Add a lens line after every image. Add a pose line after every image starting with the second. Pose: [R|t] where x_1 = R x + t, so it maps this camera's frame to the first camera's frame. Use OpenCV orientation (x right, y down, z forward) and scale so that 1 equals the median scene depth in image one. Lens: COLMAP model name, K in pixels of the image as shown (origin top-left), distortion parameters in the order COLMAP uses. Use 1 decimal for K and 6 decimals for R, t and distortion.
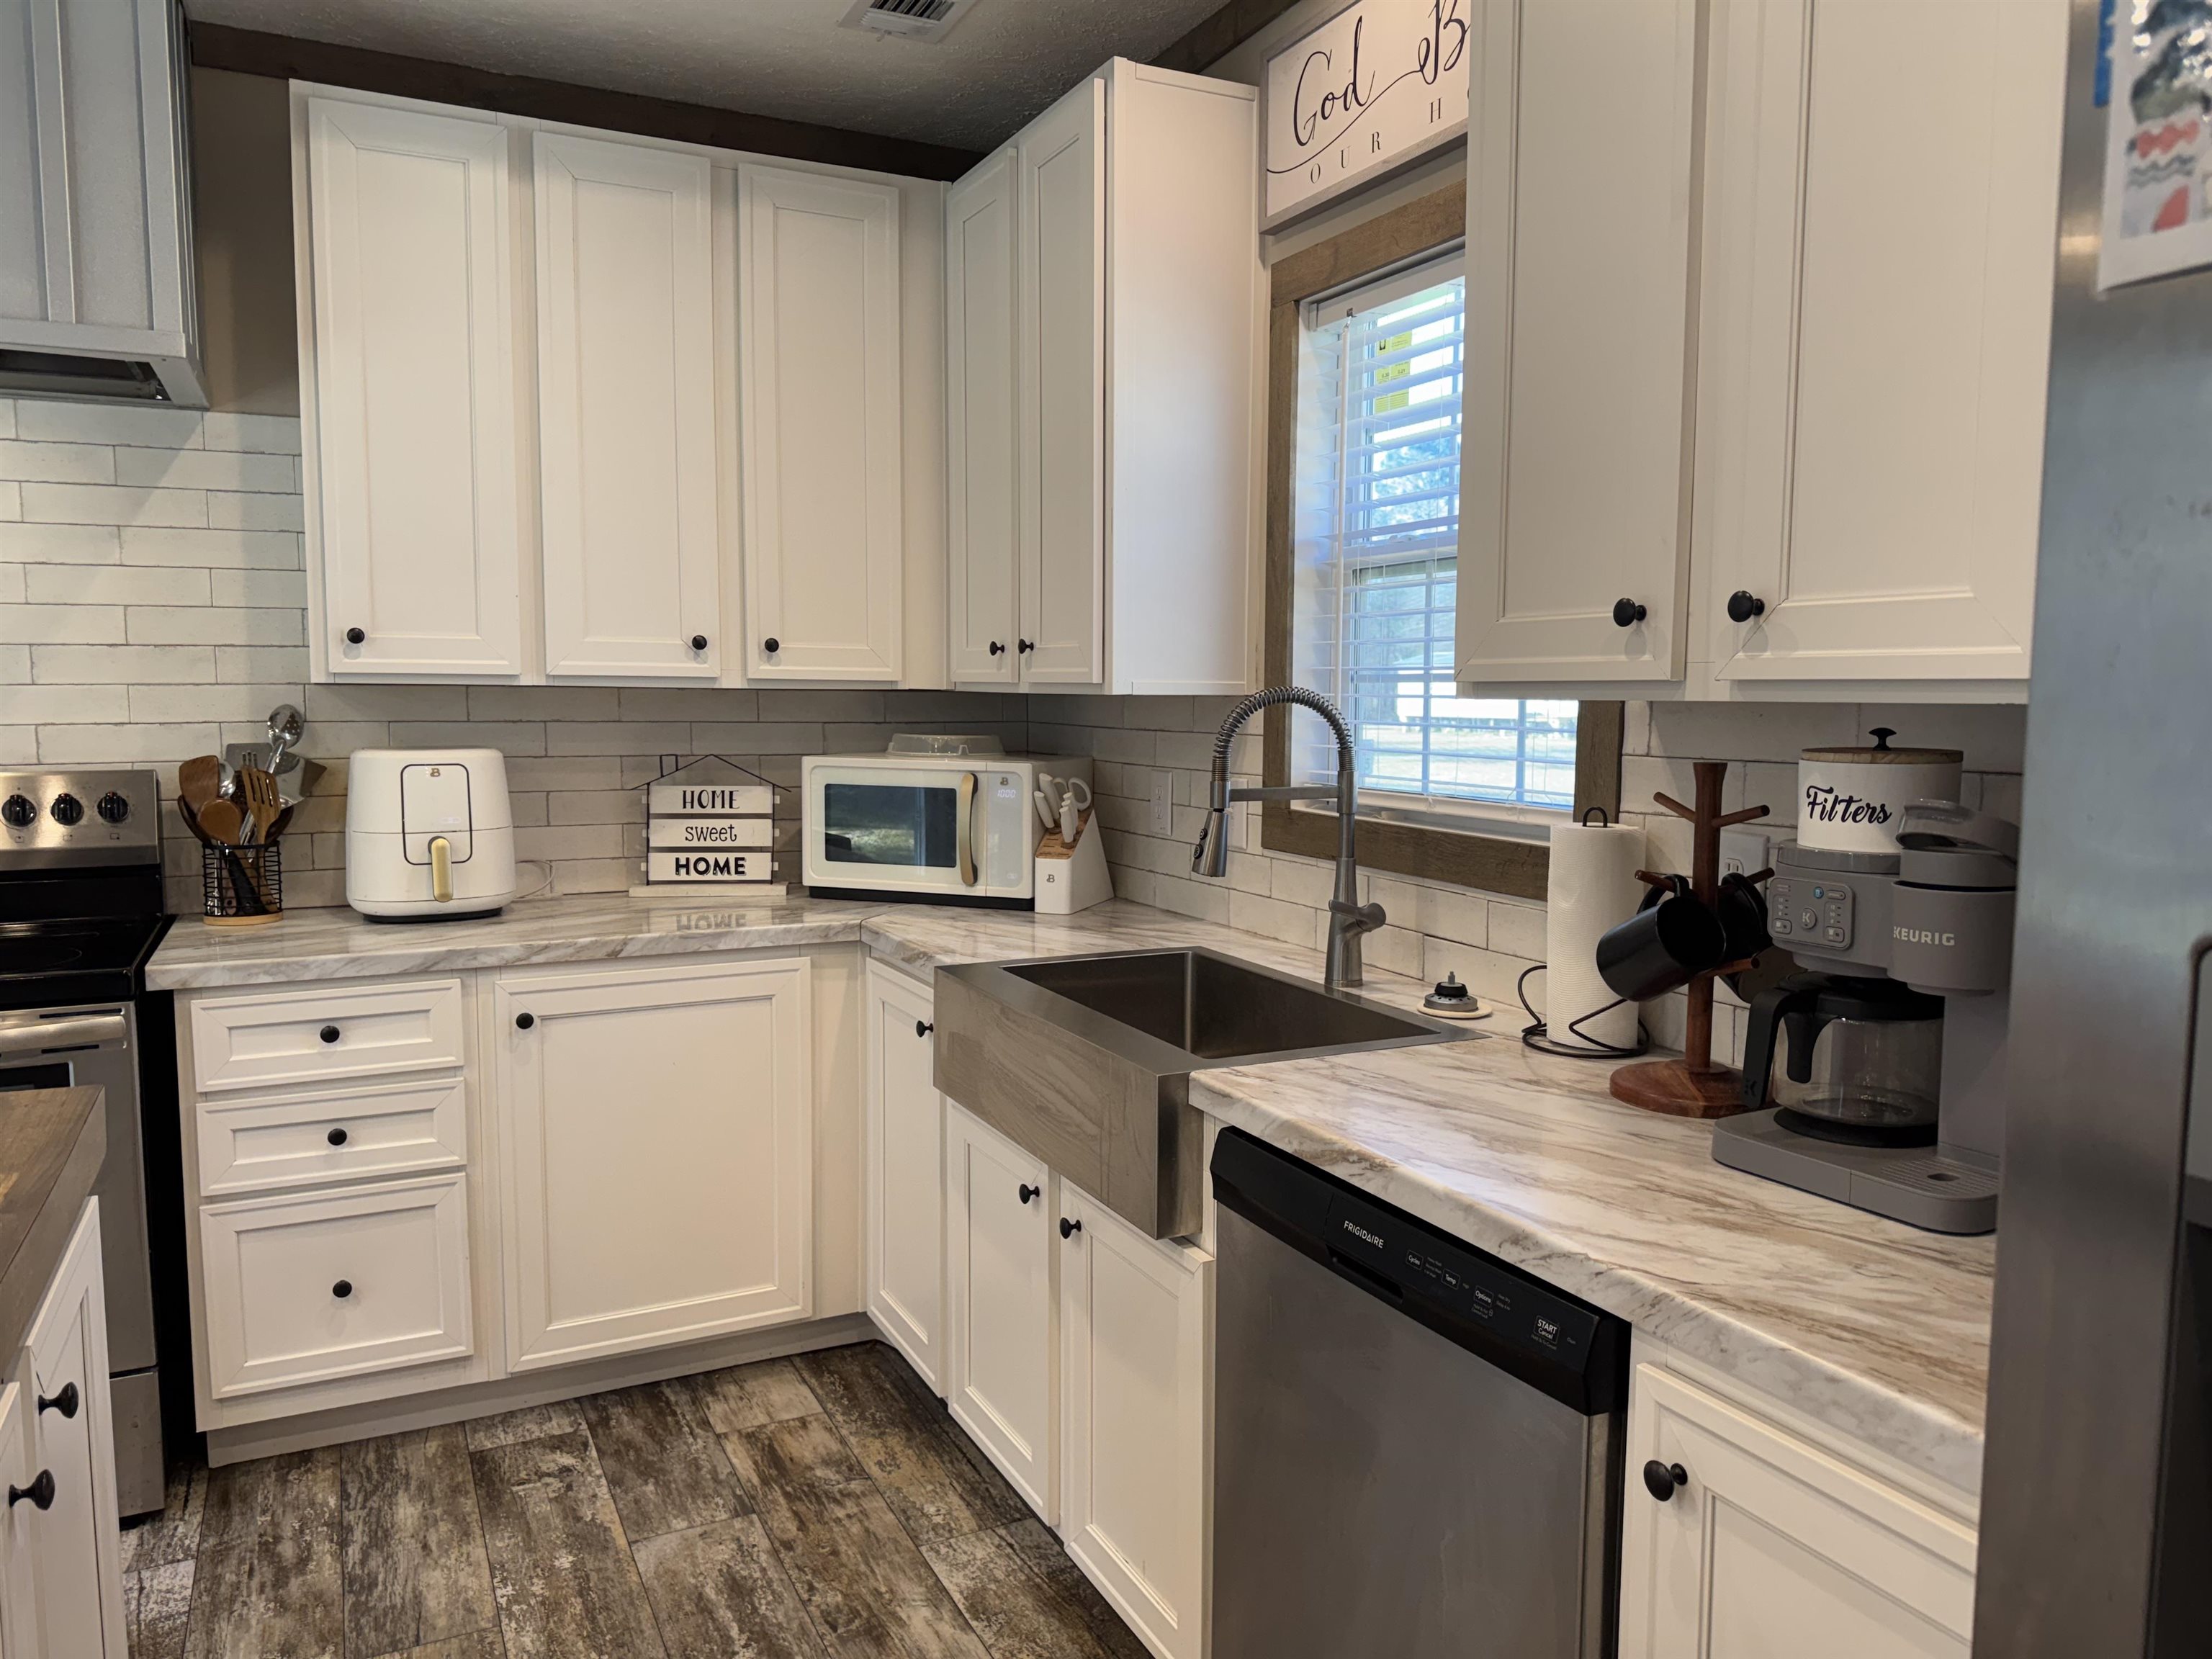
lens RADIAL K [[1541.8, 0, 1109.0], [0, 1541.8, 830.8], [0, 0, 1]] dist [0.074599, -0.099119]
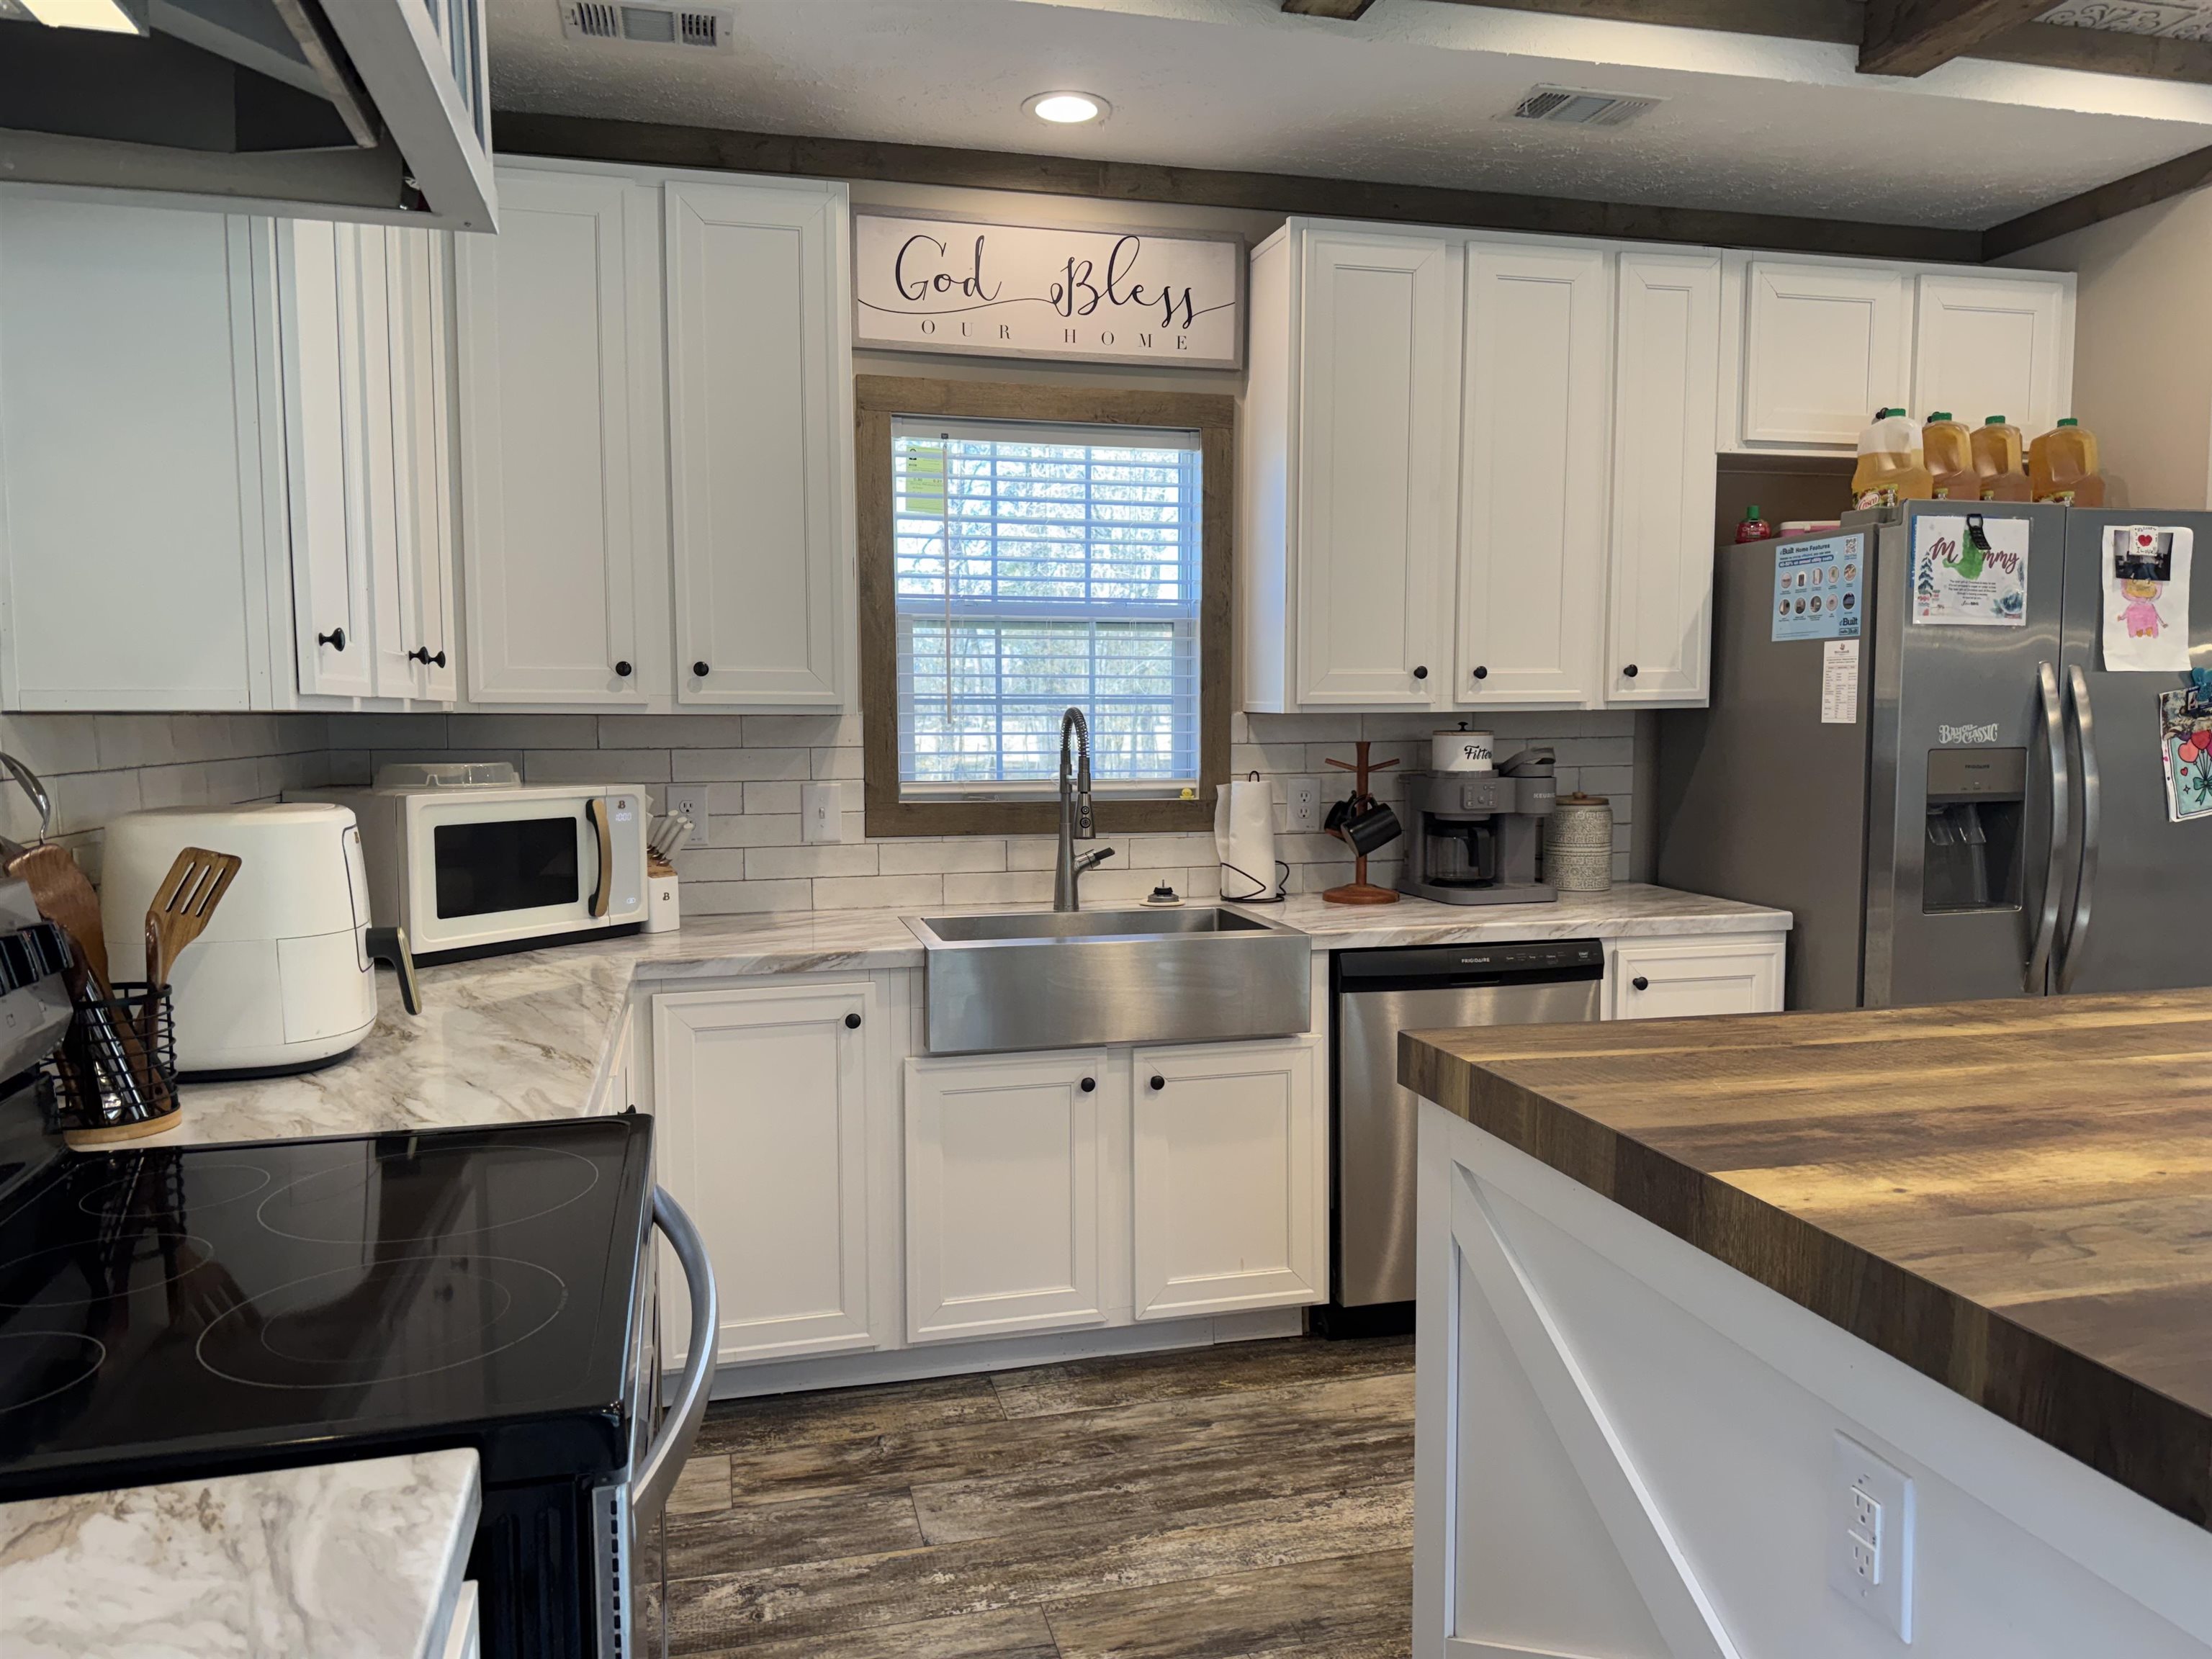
lens RADIAL K [[1531.0, 0, 1099.6], [0, 1531.0, 832.9], [0, 0, 1]] dist [0.055912, -0.062994]
pose [[0.219631, -0.084786, 0.971892, -1.017686], [0.095109, 0.993332, 0.065163, -0.052881], [-0.970936, 0.078124, 0.226230, 0.517255]]
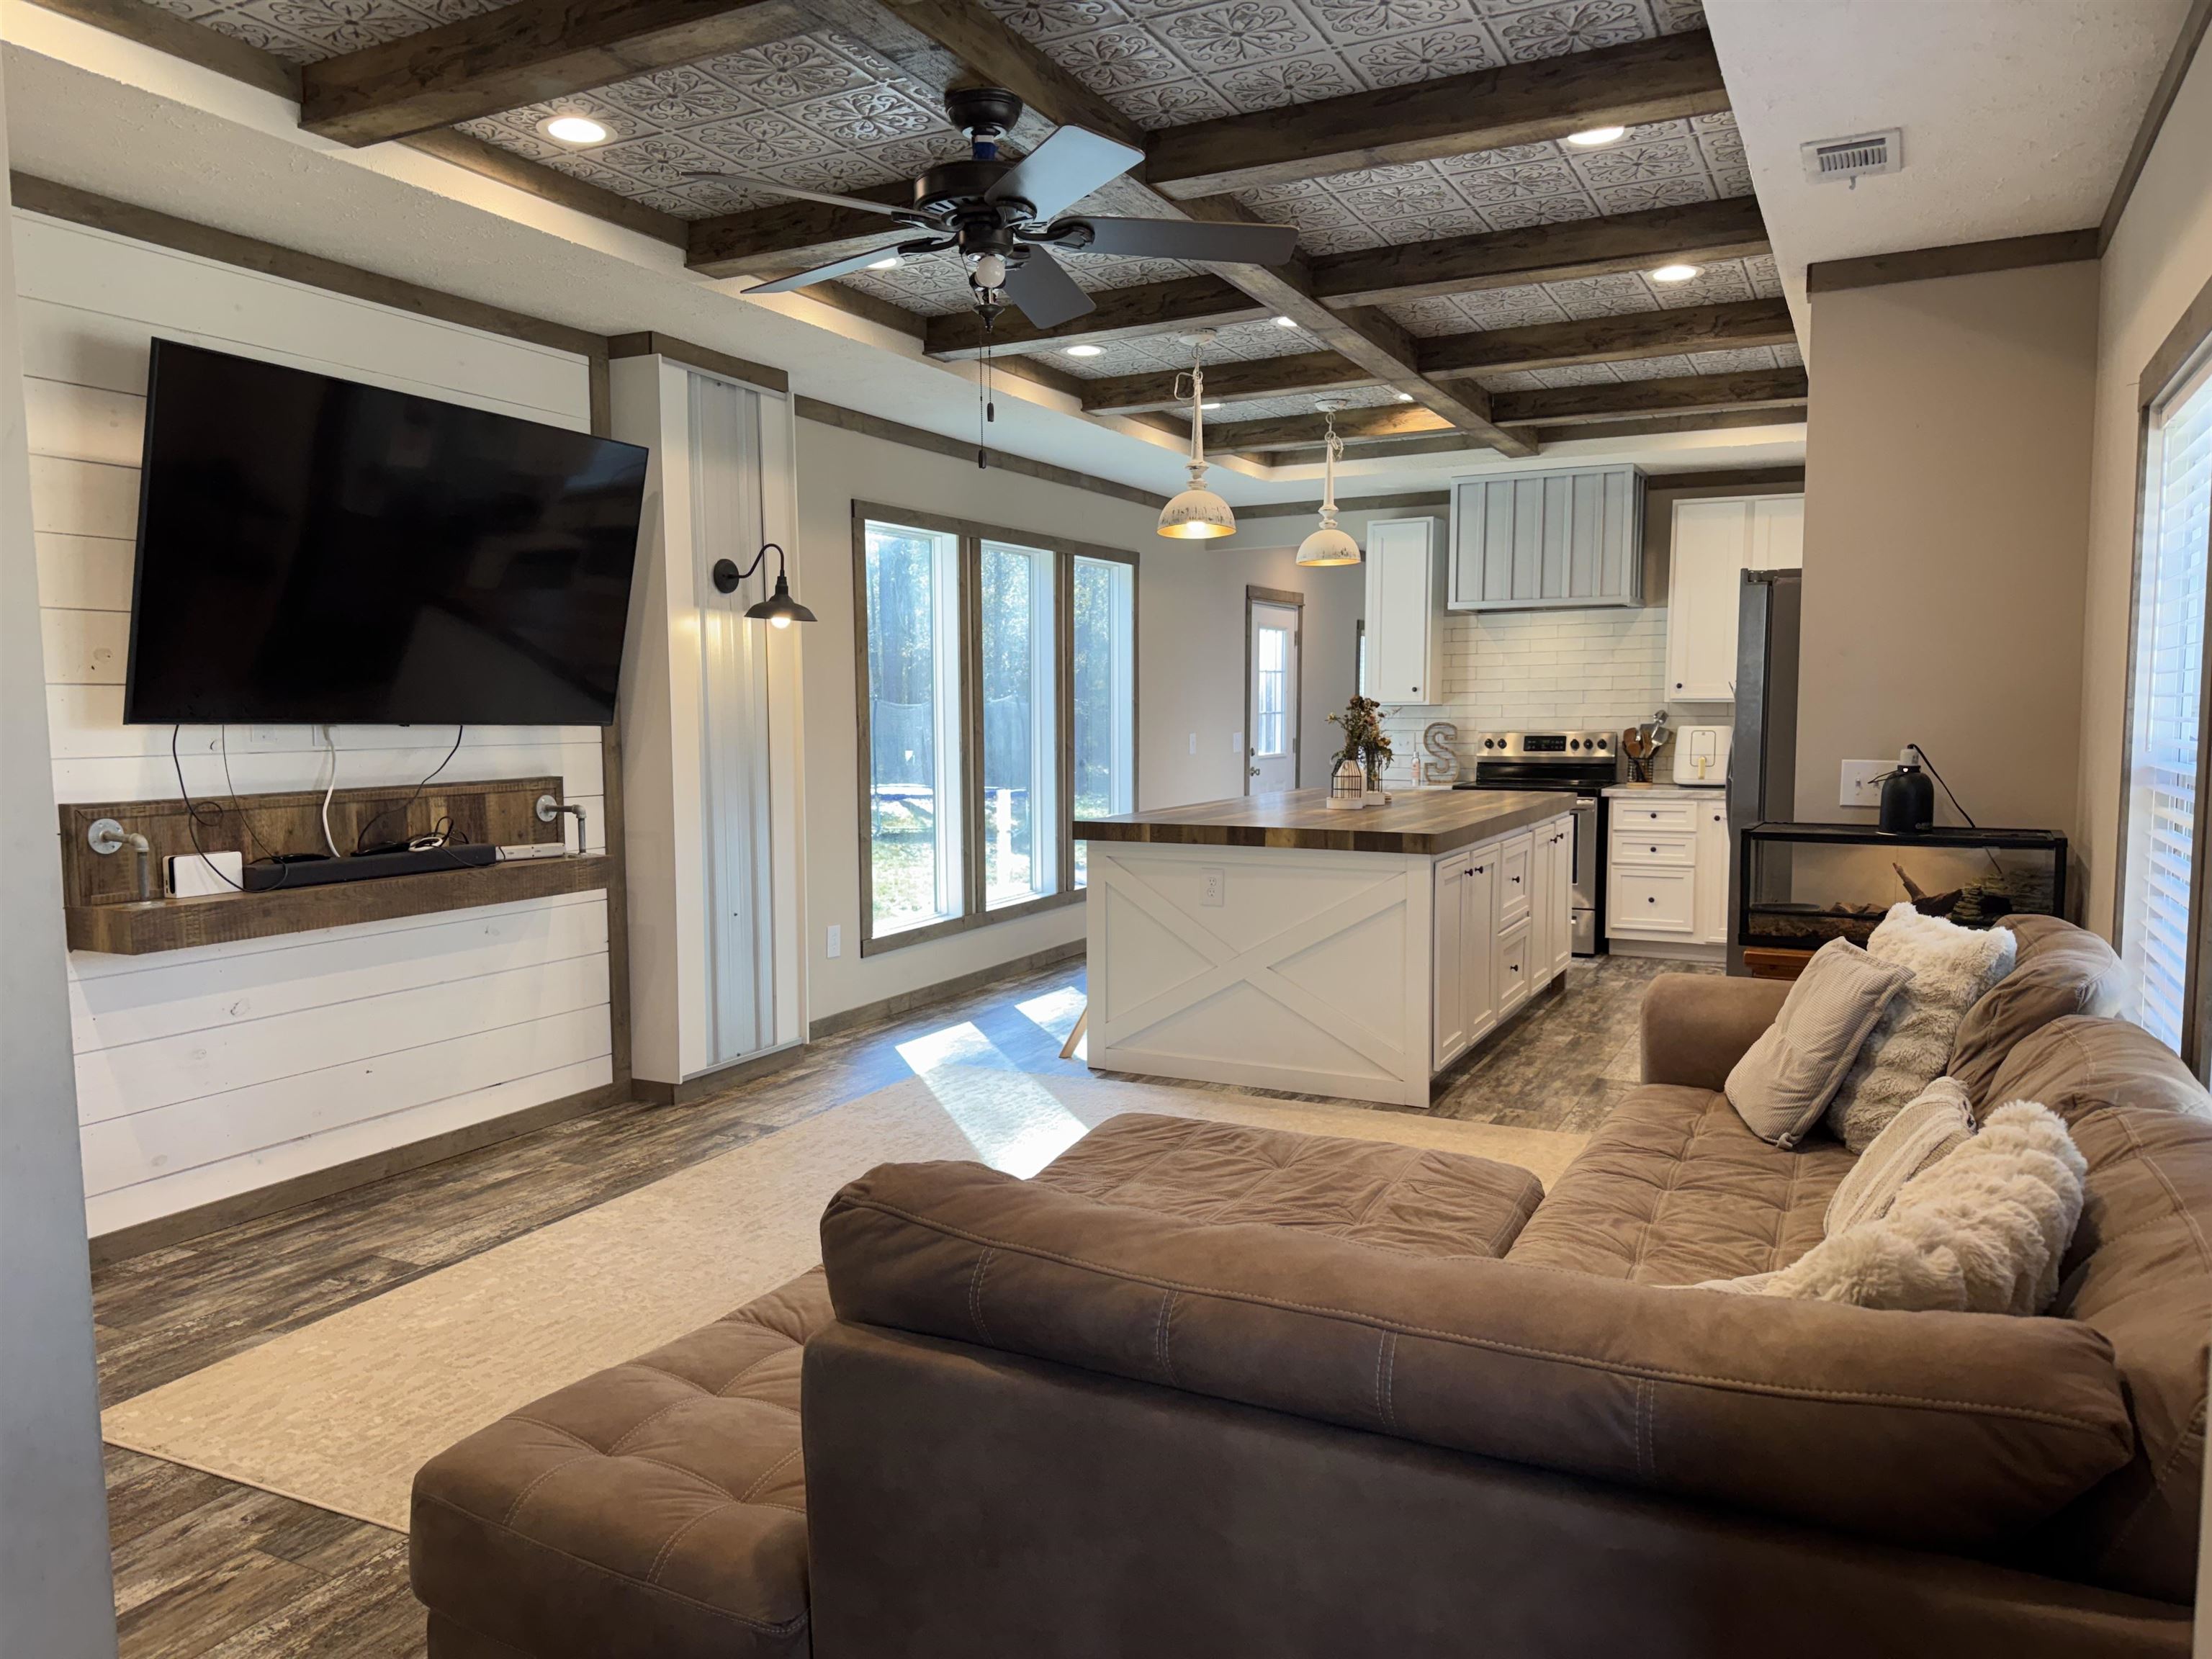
lens RADIAL K [[1519.9, 0, 1102.9], [0, 1519.9, 833.9], [0, 0, 1]] dist [0.070091, -0.098417]
pose [[0.588044, 0.062248, -0.806430, 1.161652], [-0.067422, 0.997337, 0.027820, 0.137253], [0.806014, 0.038012, 0.590675, -1.482629]]
